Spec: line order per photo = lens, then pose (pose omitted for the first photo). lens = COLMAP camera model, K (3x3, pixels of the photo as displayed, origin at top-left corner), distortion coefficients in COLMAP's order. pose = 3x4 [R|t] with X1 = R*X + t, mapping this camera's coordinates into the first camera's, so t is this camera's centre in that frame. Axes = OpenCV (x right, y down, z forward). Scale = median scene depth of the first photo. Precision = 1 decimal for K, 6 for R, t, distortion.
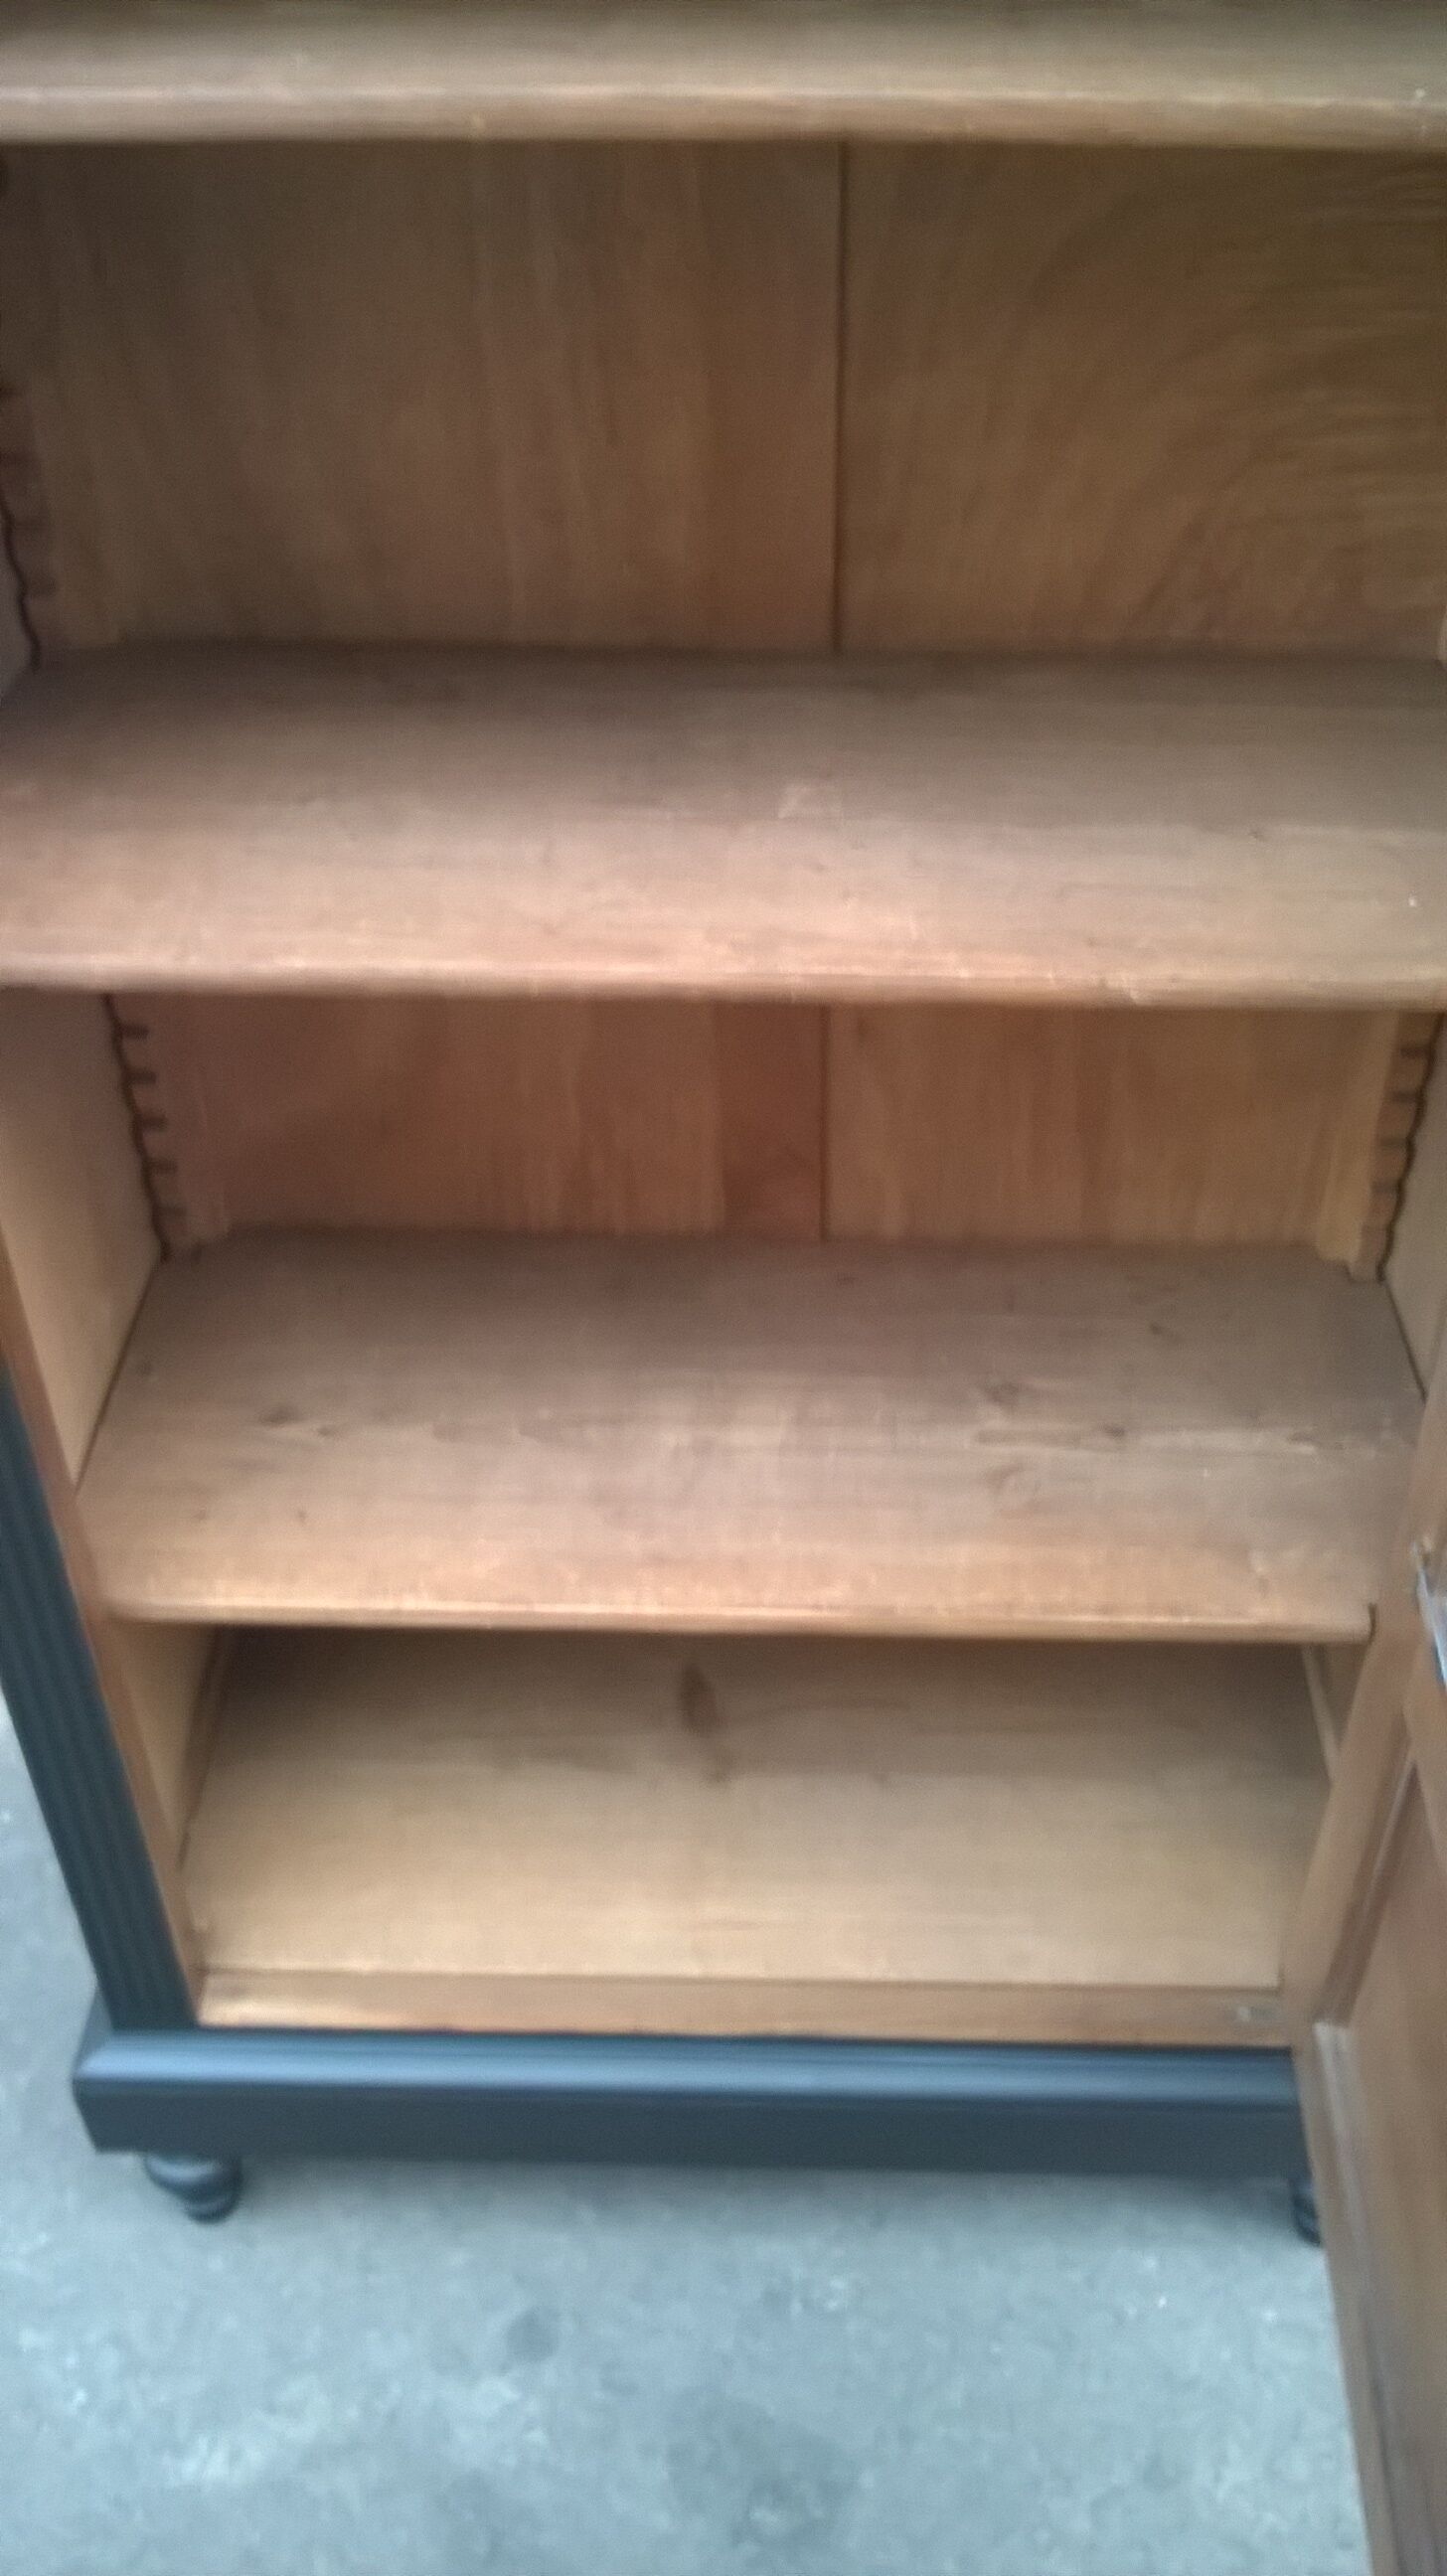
lens RADIAL K [[2267.7, 0, 740.7], [0, 2267.7, 1280.5], [0, 0, 1]] dist [0.025879, -0.128637]
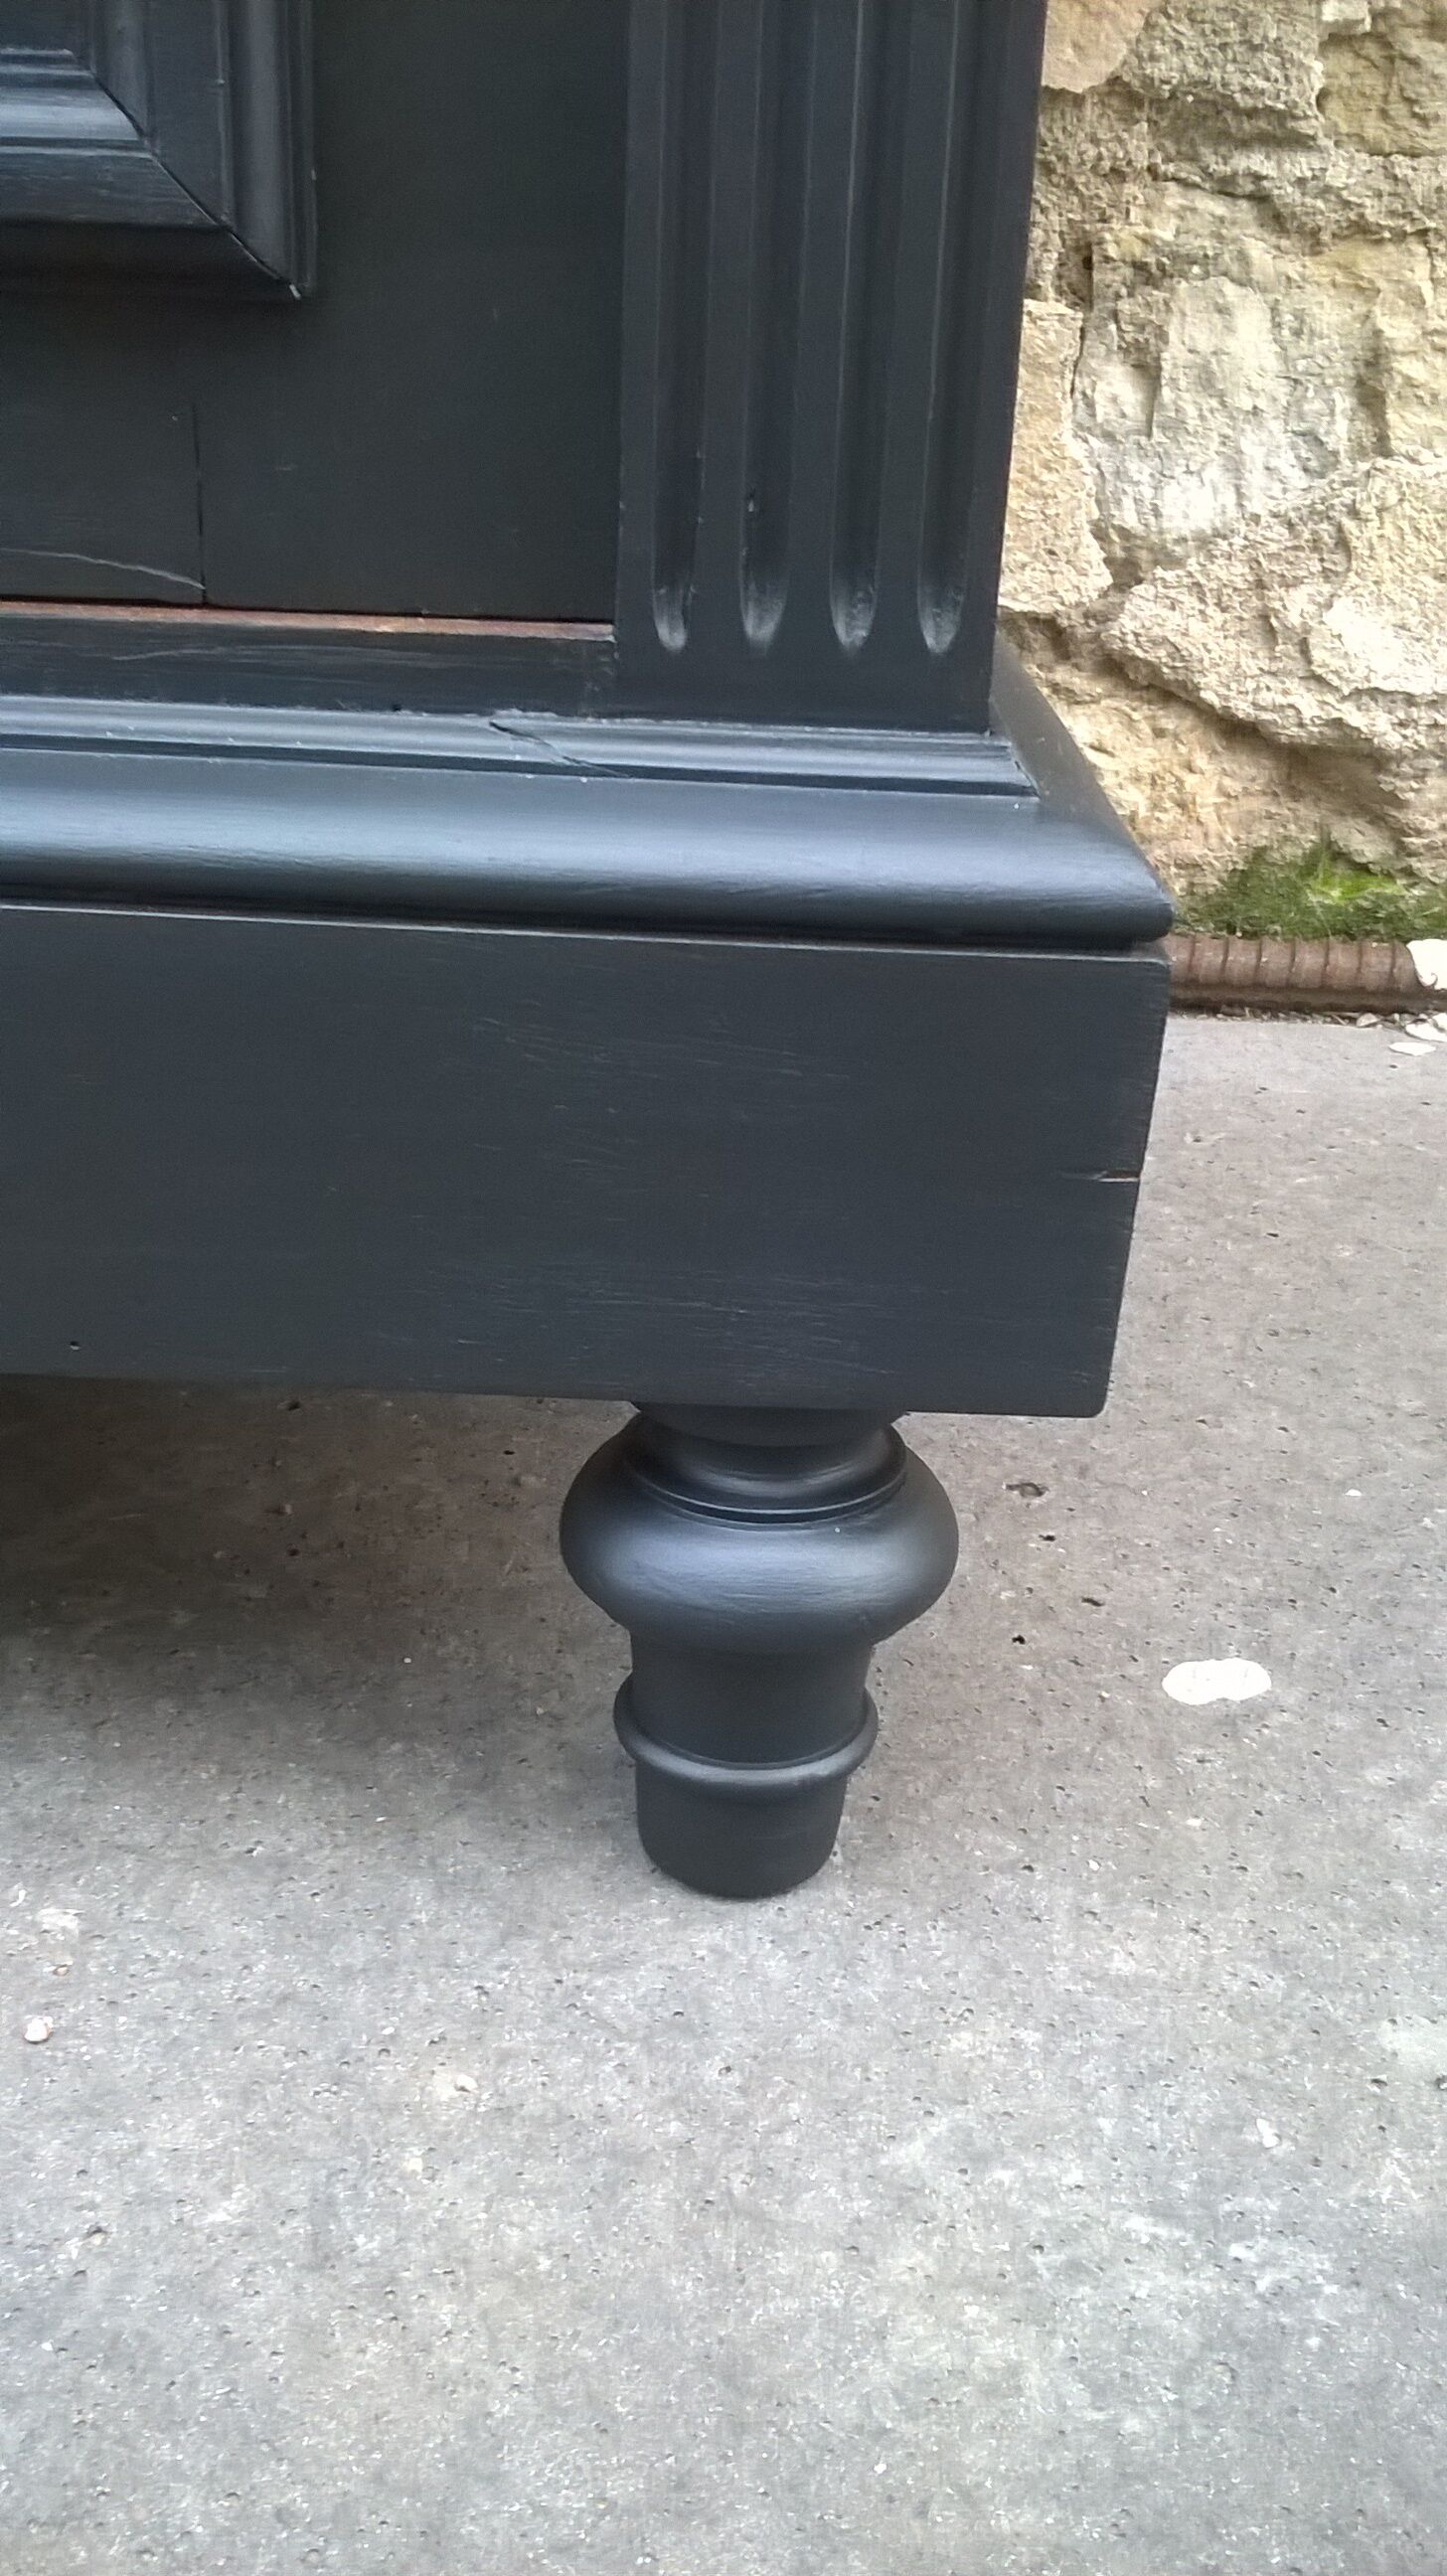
lens RADIAL K [[2267.7, 0, 728.0], [0, 2267.7, 1305.8], [0, 0, 1]] dist [0.025879, -0.128637]
pose [[0.998565, 0.042517, 0.032565, 0.281279], [-0.033037, 0.967615, -0.250259, 0.488007], [-0.042151, 0.248824, 0.967631, 0.827102]]
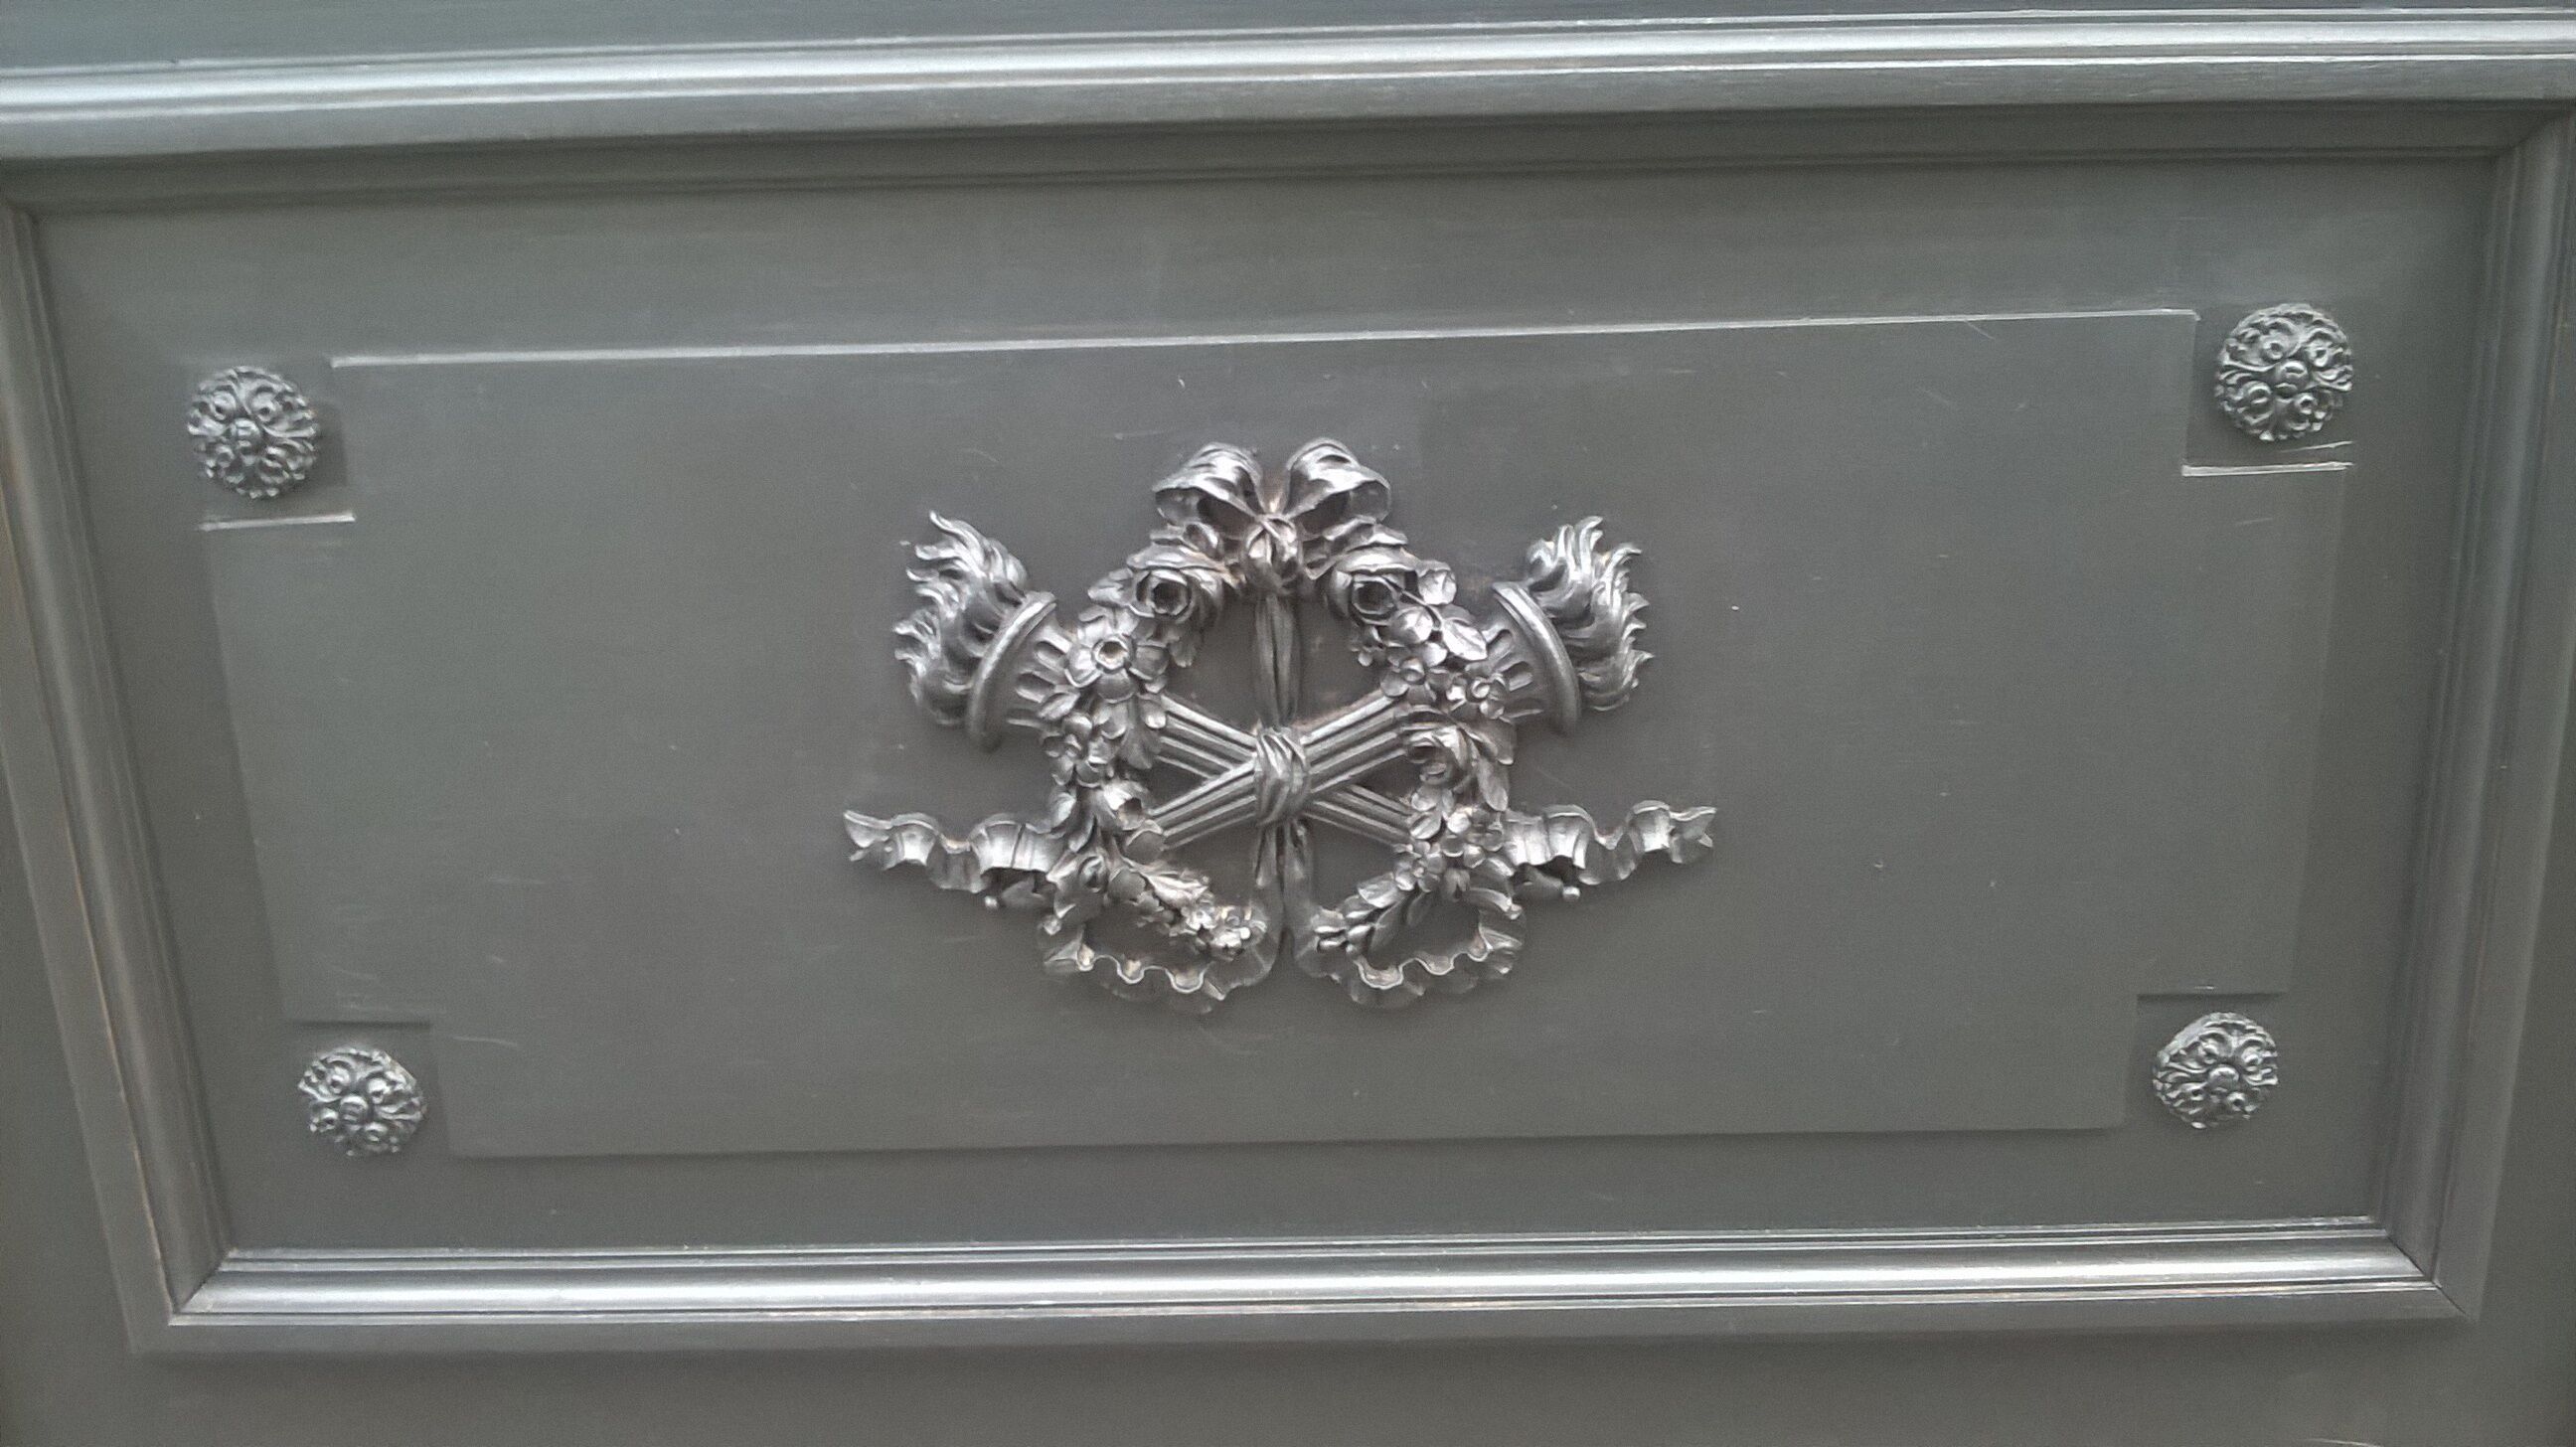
lens RADIAL K [[2267.7, 0, 1322.0], [0, 2267.7, 710.8], [0, 0, 1]] dist [0.025879, -0.128637]
pose [[0.999788, -0.018684, 0.008625, 0.013164], [0.020573, 0.917439, -0.397344, 0.387637], [-0.000489, 0.397437, 0.917629, 0.582792]]
